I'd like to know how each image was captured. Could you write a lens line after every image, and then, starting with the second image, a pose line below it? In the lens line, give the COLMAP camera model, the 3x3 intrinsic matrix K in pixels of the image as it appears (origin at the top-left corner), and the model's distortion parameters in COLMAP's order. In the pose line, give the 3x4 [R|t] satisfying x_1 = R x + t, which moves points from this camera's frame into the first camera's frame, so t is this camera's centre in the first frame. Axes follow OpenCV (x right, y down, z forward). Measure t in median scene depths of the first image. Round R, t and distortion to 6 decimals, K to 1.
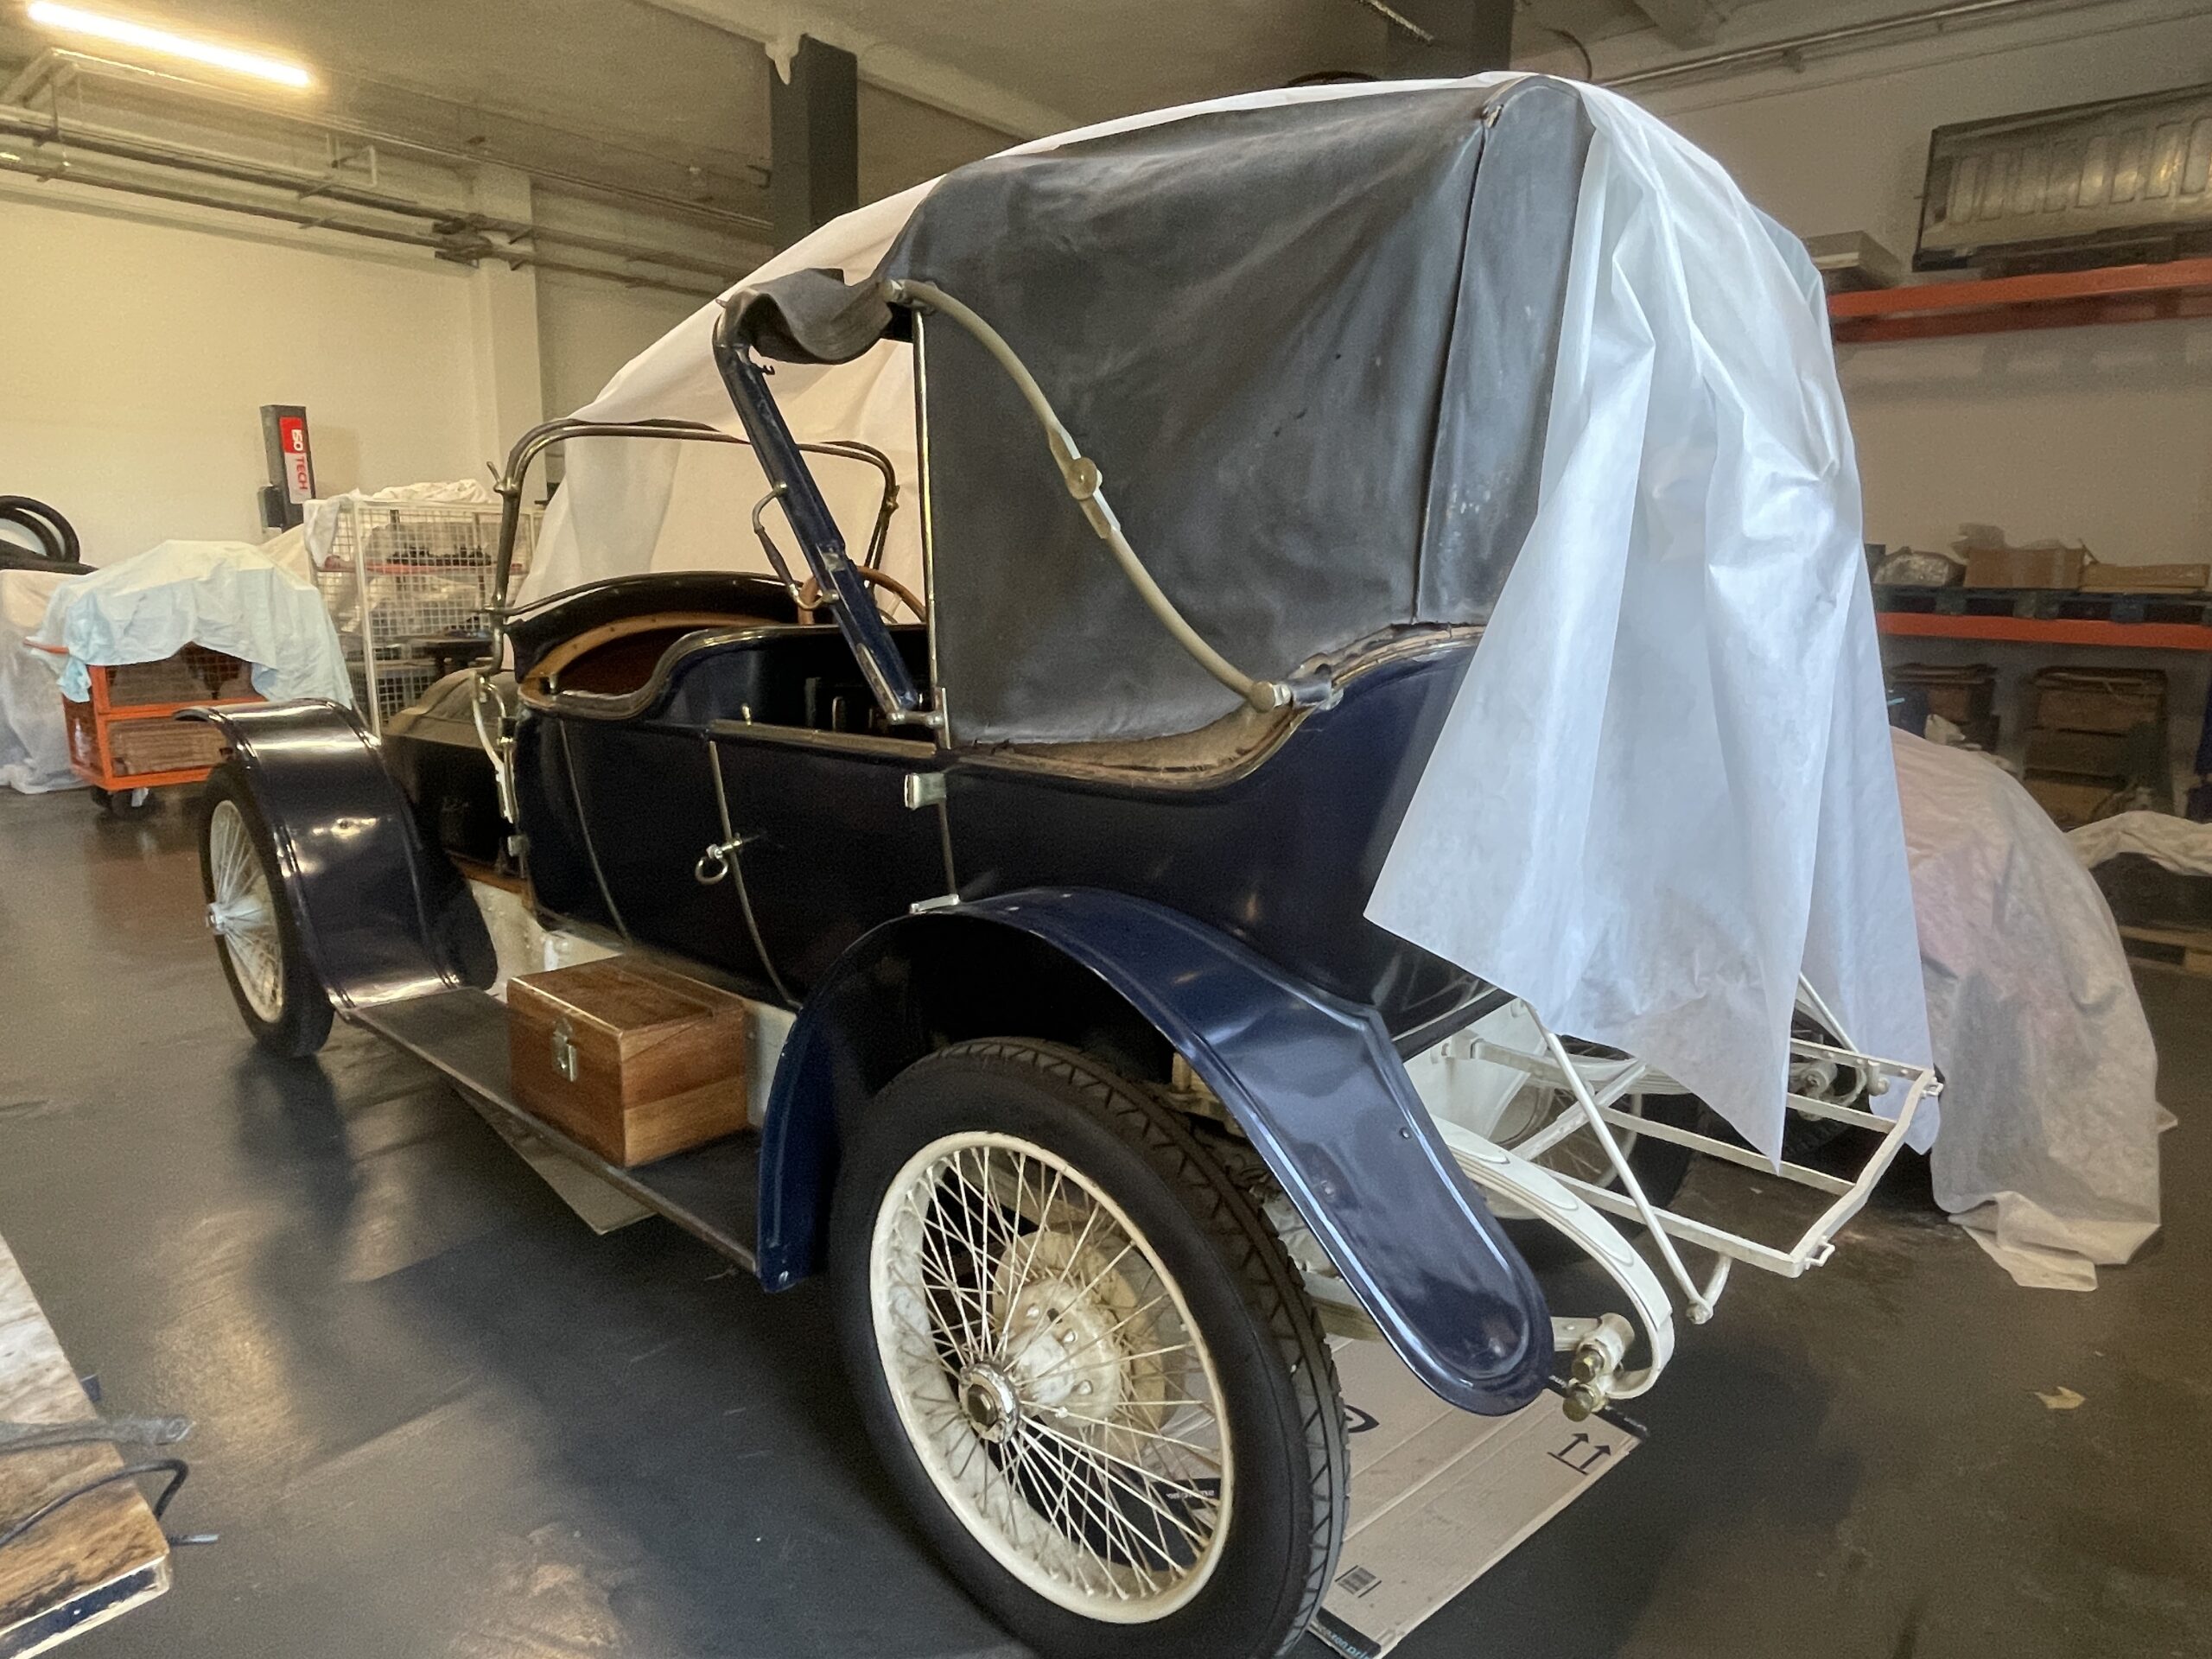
lens RADIAL K [[1299.7, 0, 1097.3], [0, 1299.7, 827.3], [0, 0, 1]] dist [-0.004343, -0.002749]
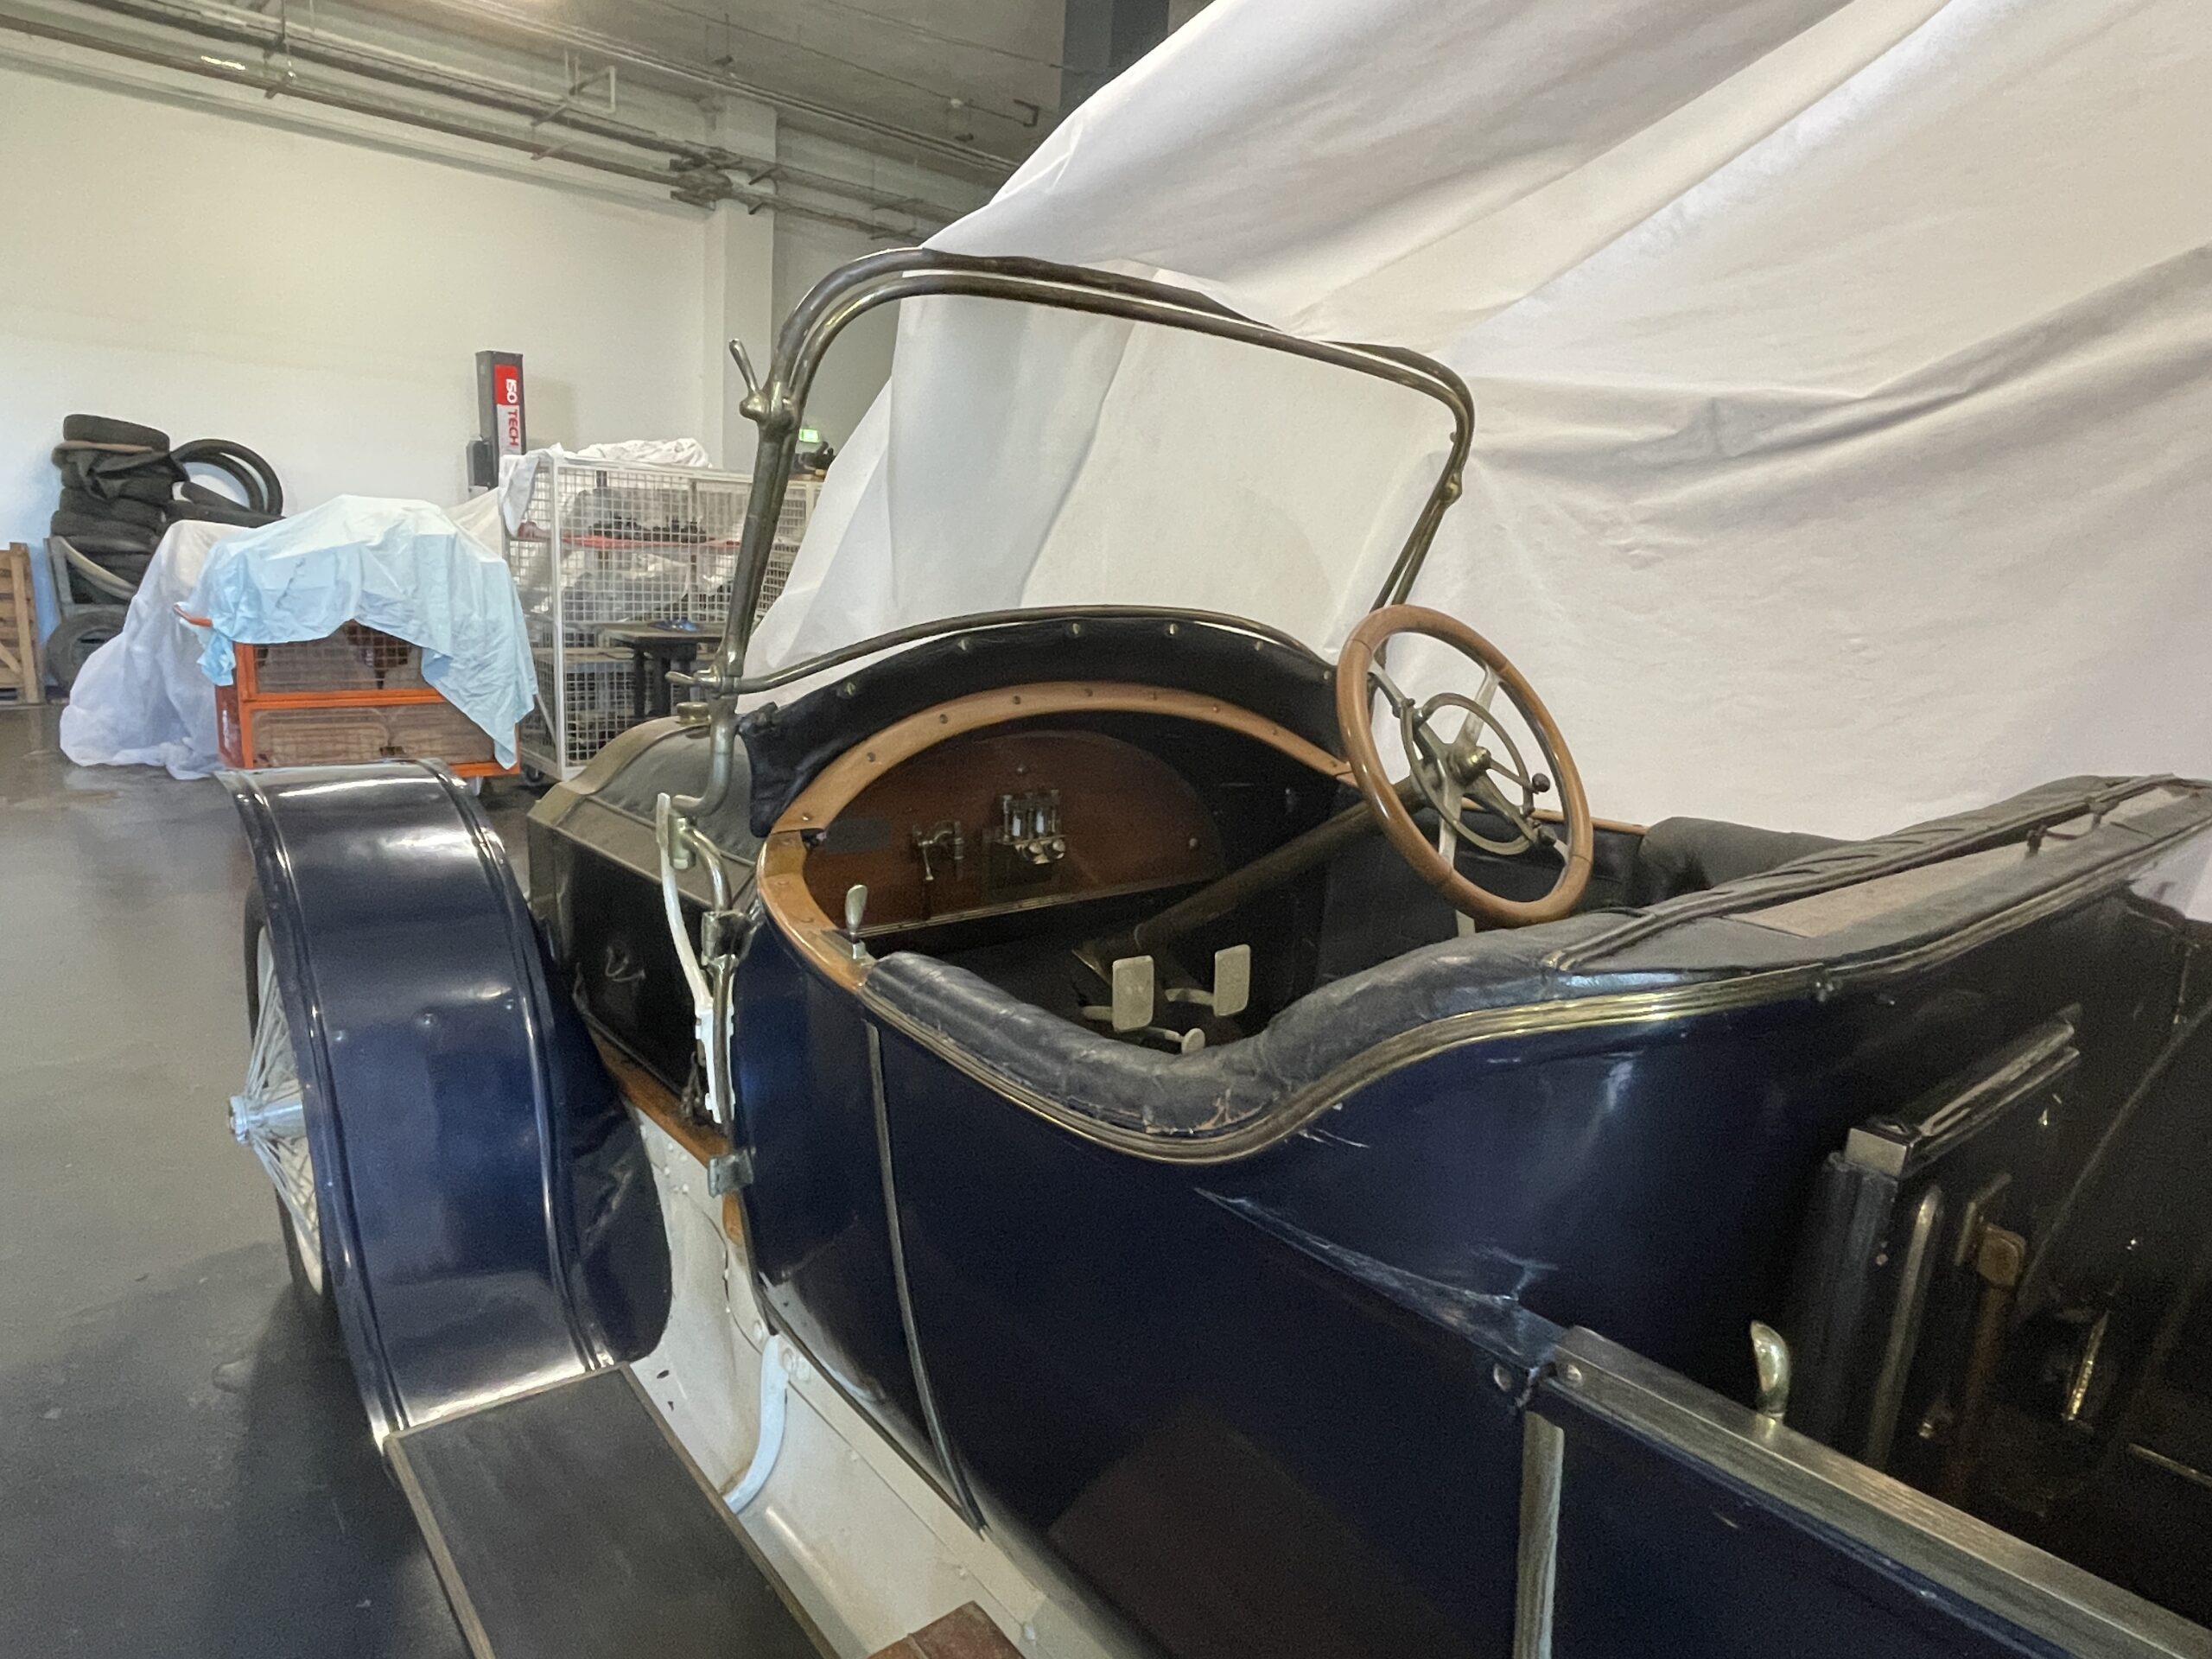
lens RADIAL K [[1299.7, 0, 1097.3], [0, 1299.7, 827.3], [0, 0, 1]] dist [-0.004343, -0.002749]
pose [[0.988877, 0.076734, -0.127411, -0.103432], [-0.076000, 0.997051, 0.010616, -0.050011], [0.127850, -0.000815, 0.991793, 0.215668]]
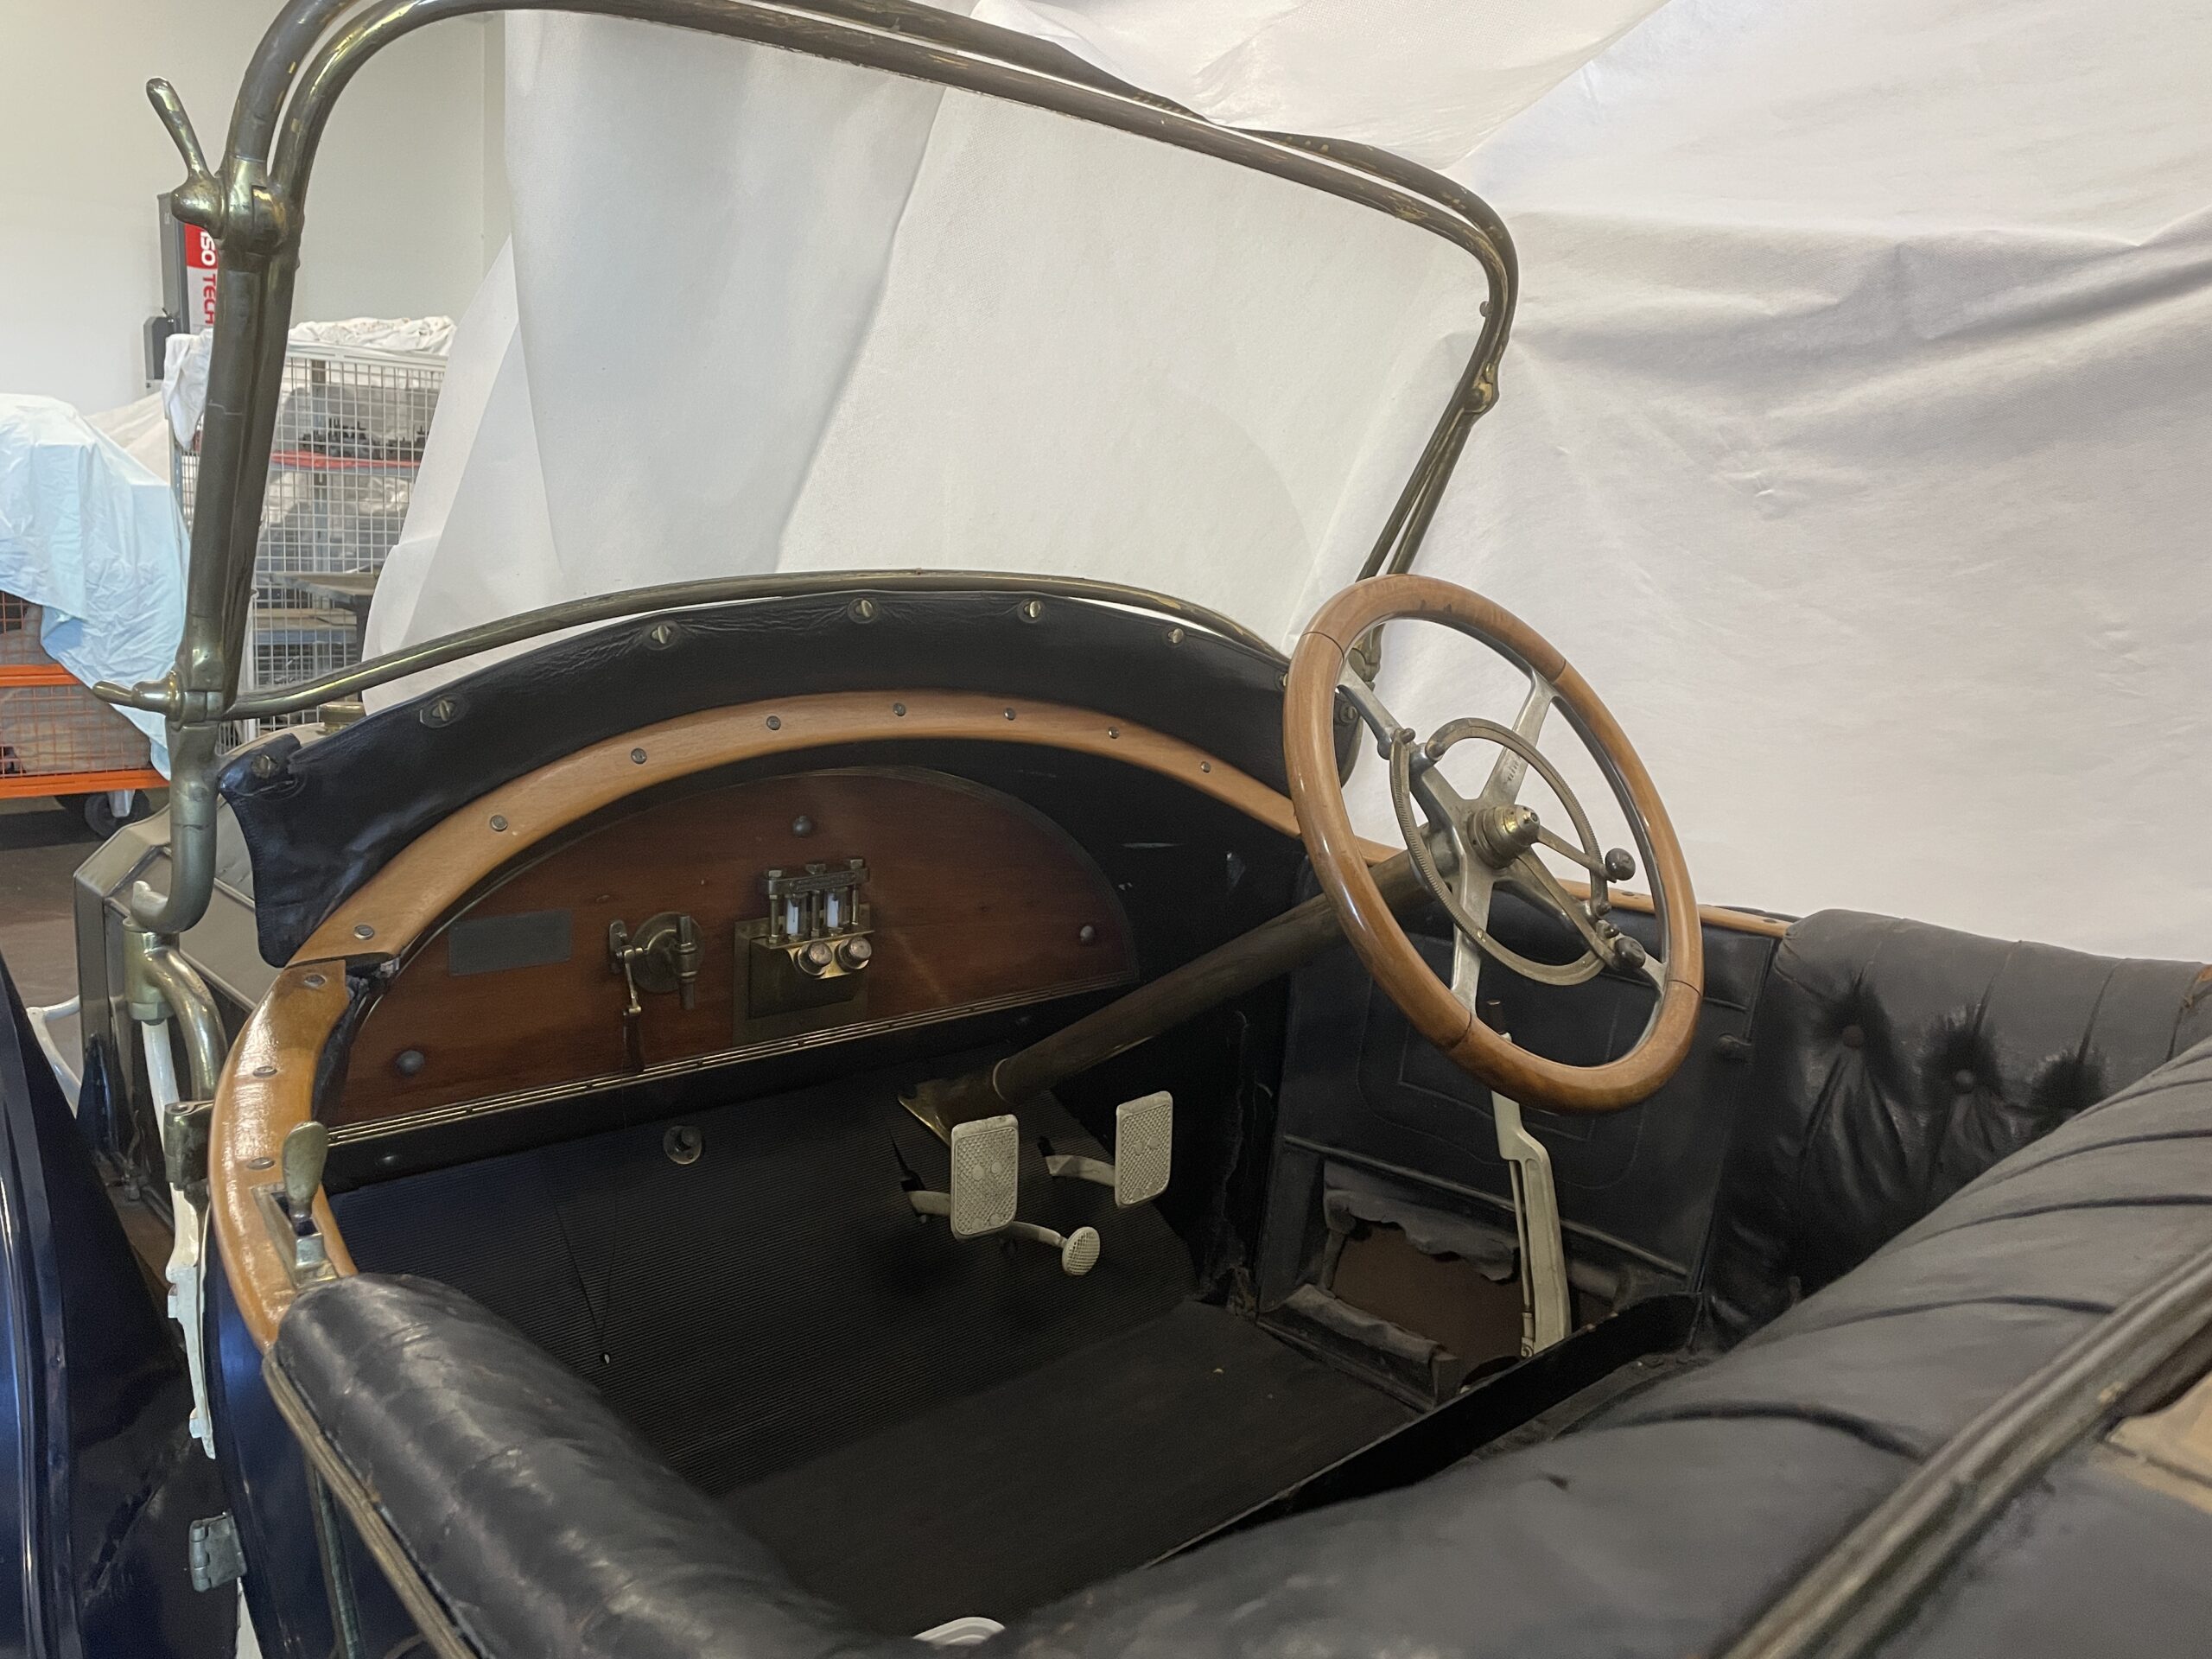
lens RADIAL K [[1689.2, 0, 1106.0], [0, 1689.2, 829.5], [0, 0, 1]] dist [0.083274, -0.109375]
pose [[0.992786, 0.080191, -0.089133, -0.096044], [-0.080745, 0.996731, -0.002621, -0.059069], [0.088631, 0.009799, 0.996016, 0.258319]]
